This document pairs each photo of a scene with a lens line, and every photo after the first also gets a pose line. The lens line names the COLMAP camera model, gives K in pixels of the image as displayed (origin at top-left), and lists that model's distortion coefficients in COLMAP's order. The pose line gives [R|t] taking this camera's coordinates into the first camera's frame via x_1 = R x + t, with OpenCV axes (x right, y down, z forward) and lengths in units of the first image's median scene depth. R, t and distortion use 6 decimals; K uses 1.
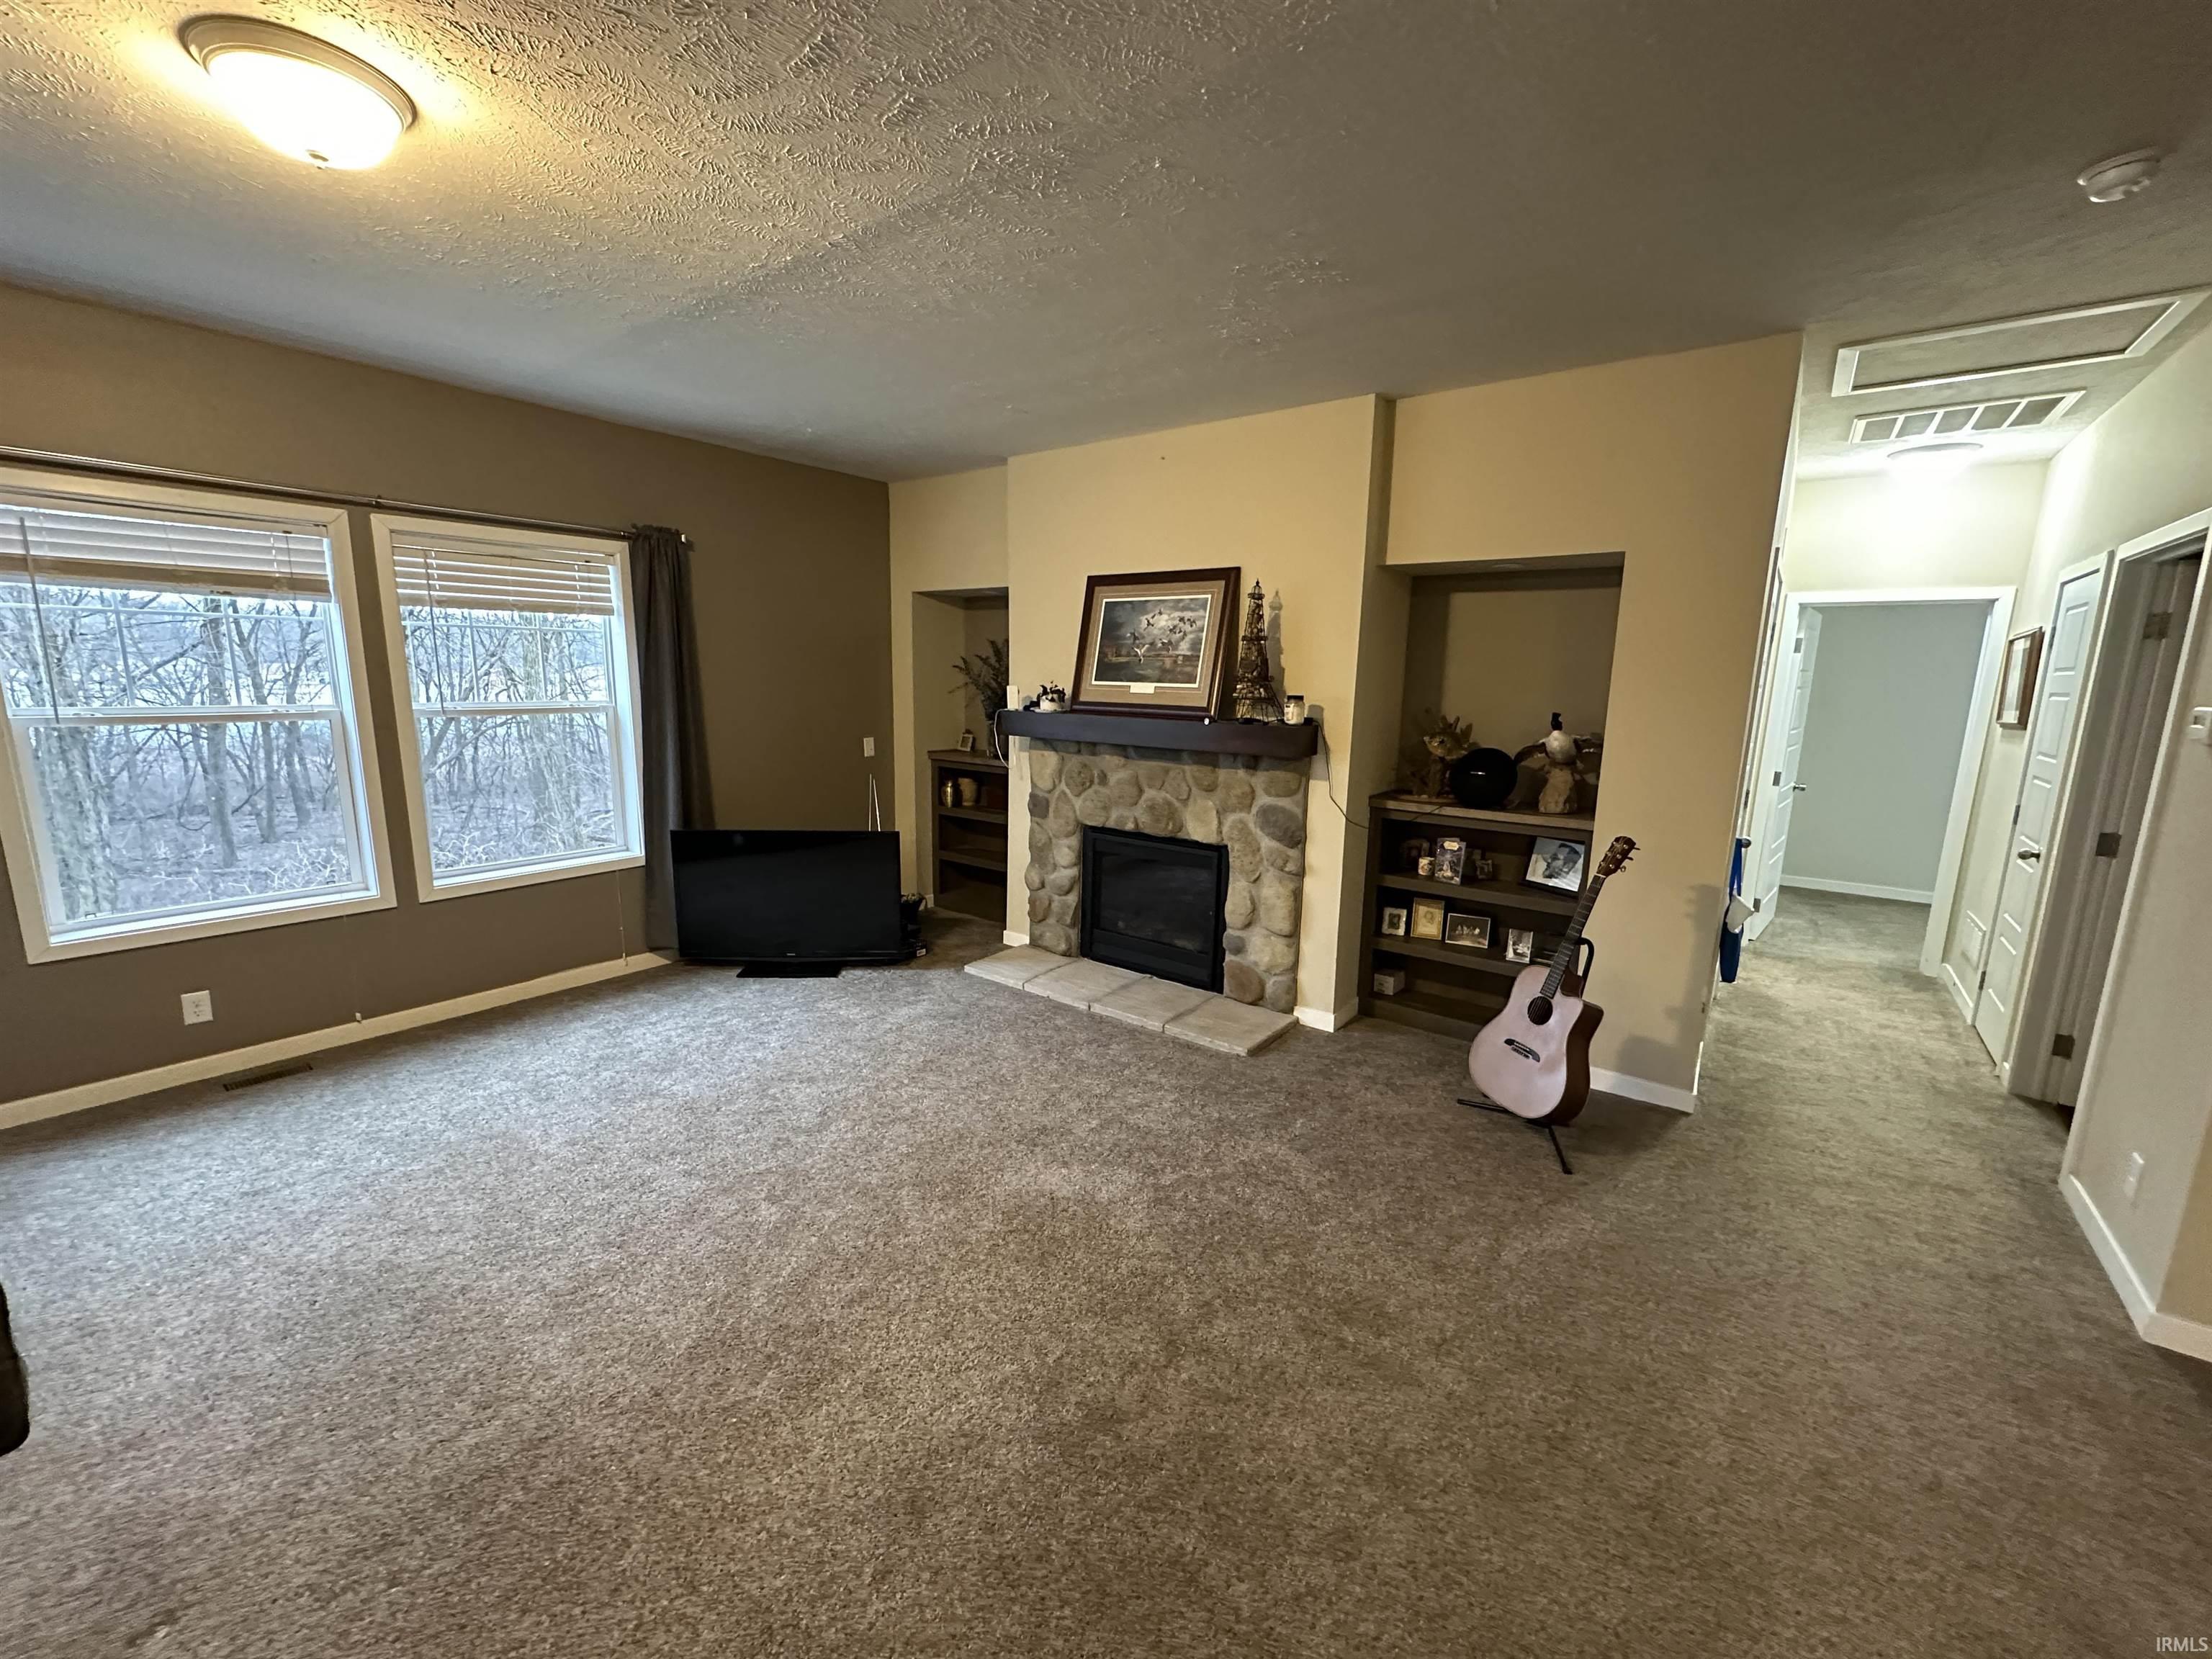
lens RADIAL K [[879.0, 0, 1105.3], [0, 879.0, 832.5], [0, 0, 1]] dist [-0.000156, 0.000141]
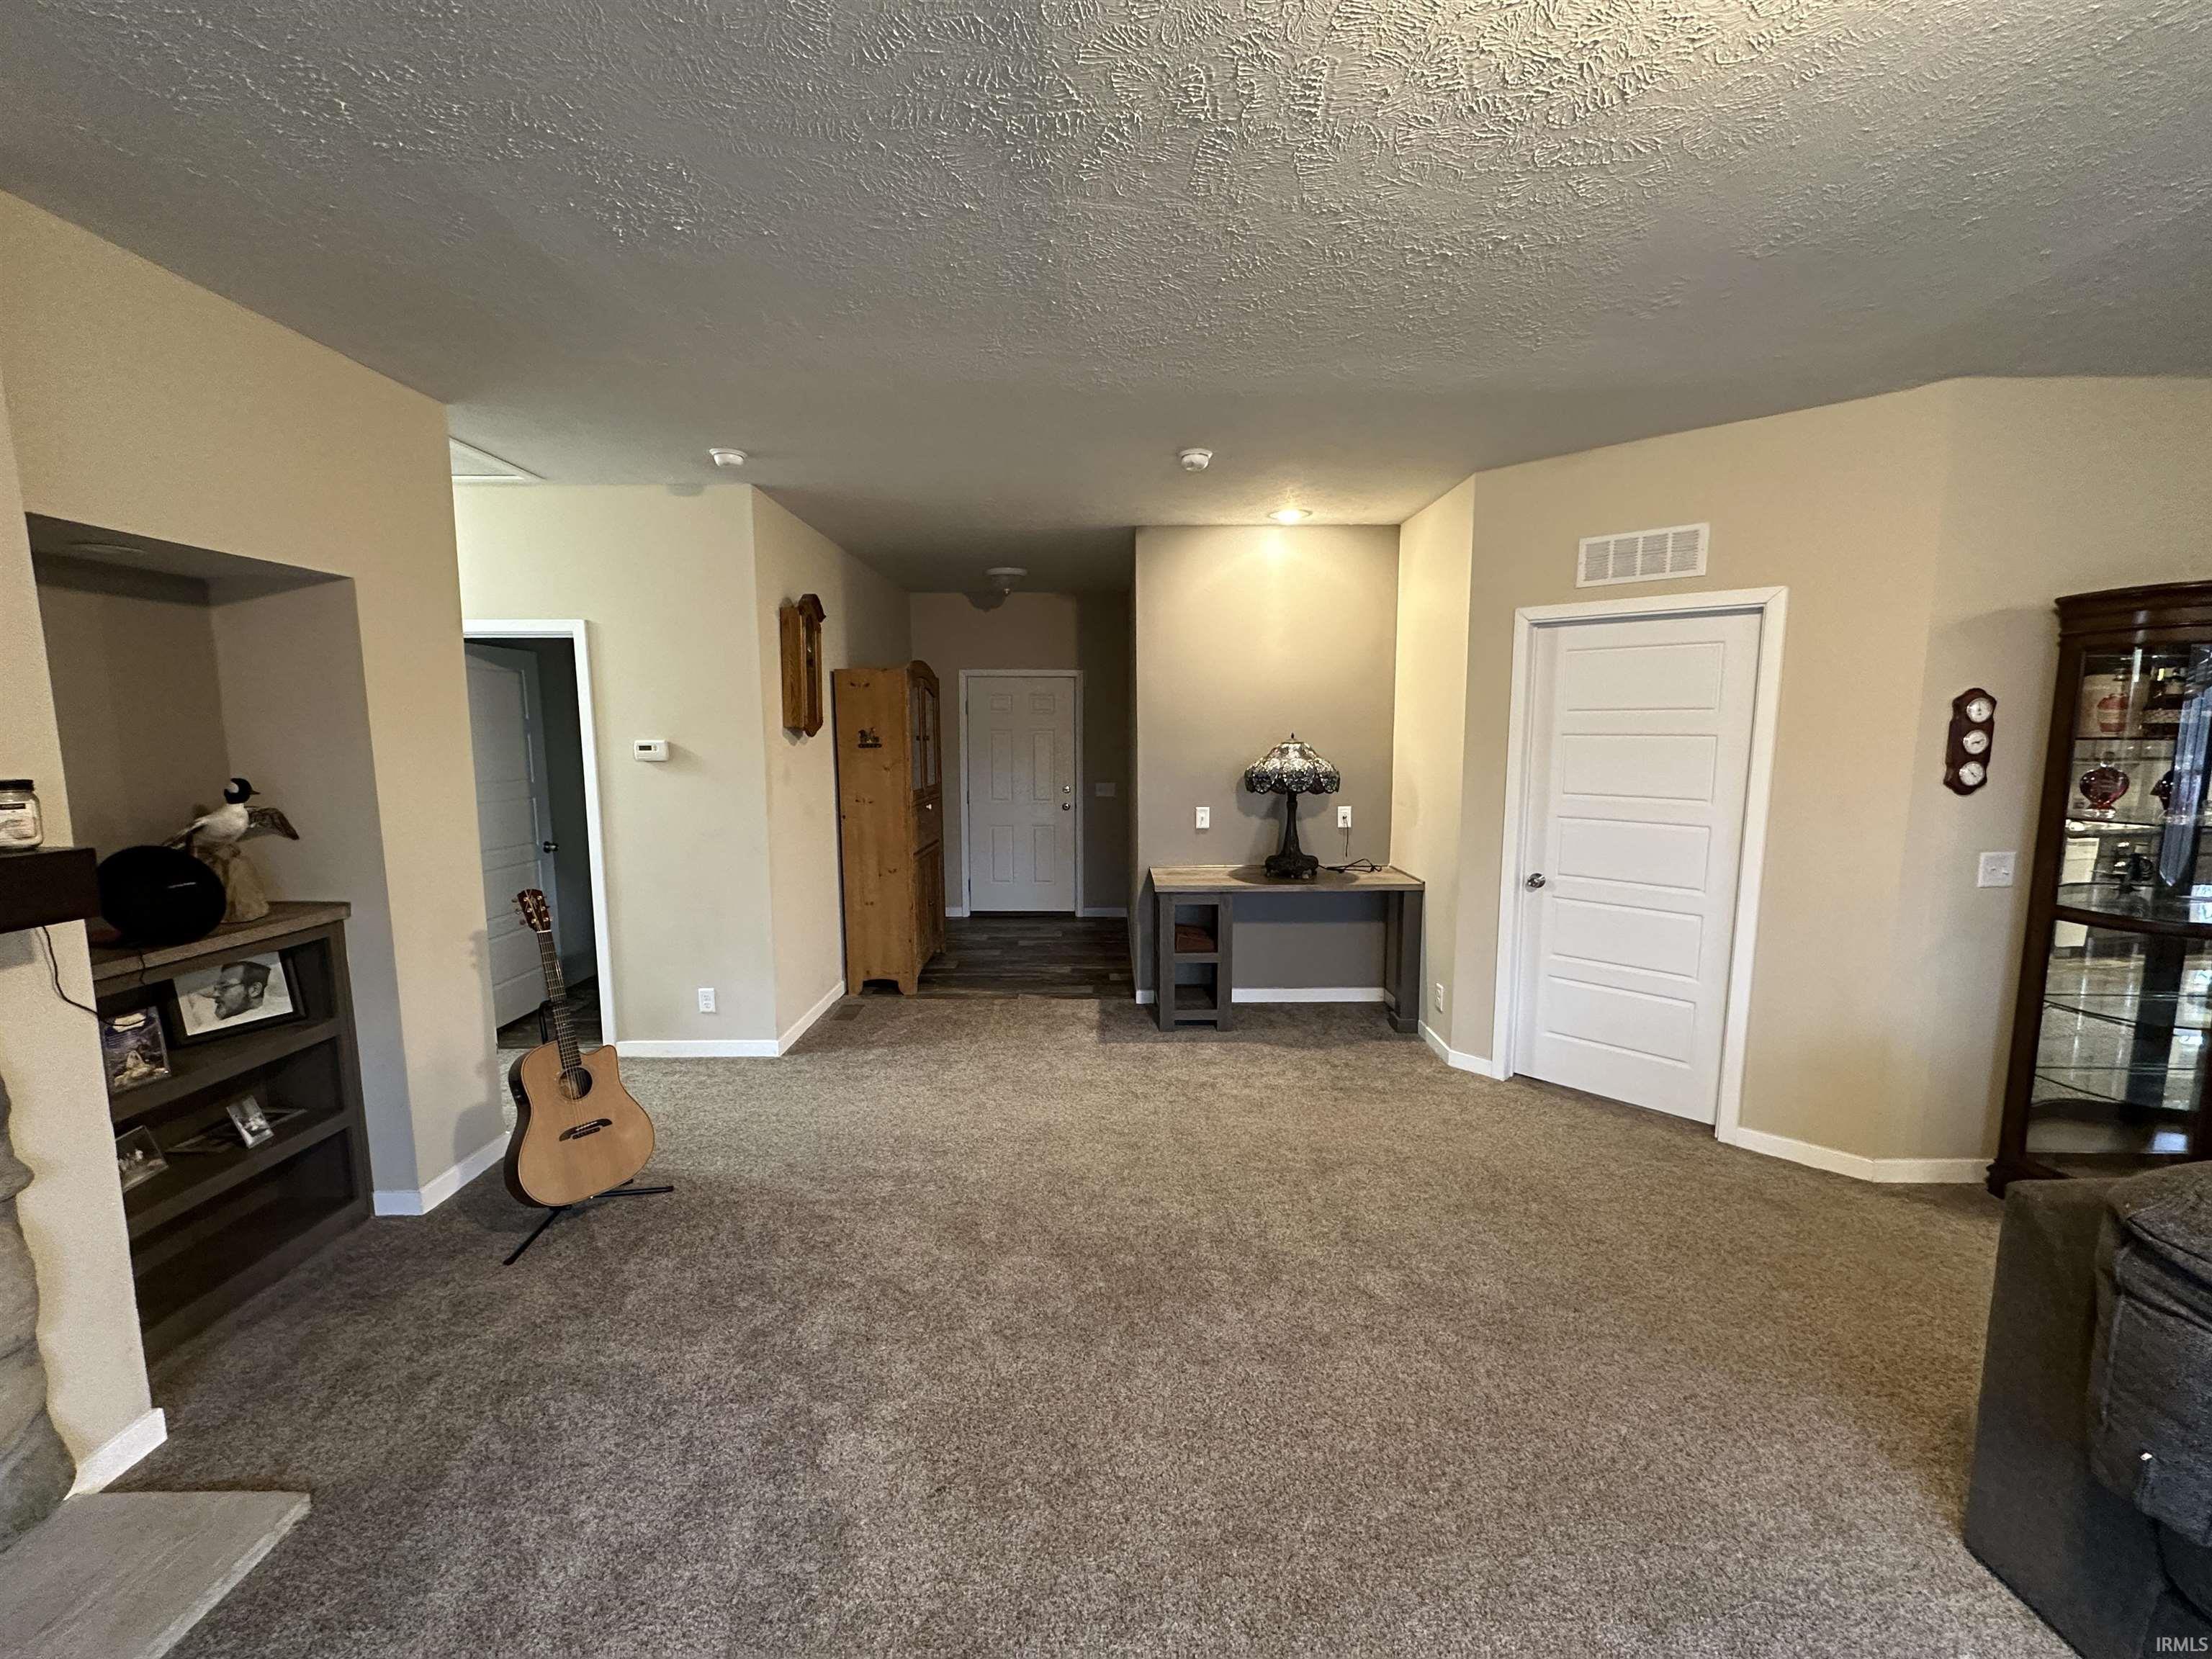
lens RADIAL K [[879.0, 0, 1105.3], [0, 879.0, 832.5], [0, 0, 1]] dist [-0.000156, 0.000141]
pose [[-0.606589, -0.109810, 0.787396, -0.398211], [0.132819, 0.962499, 0.236550, -0.144020], [-0.783843, 0.248069, -0.569256, 0.740403]]
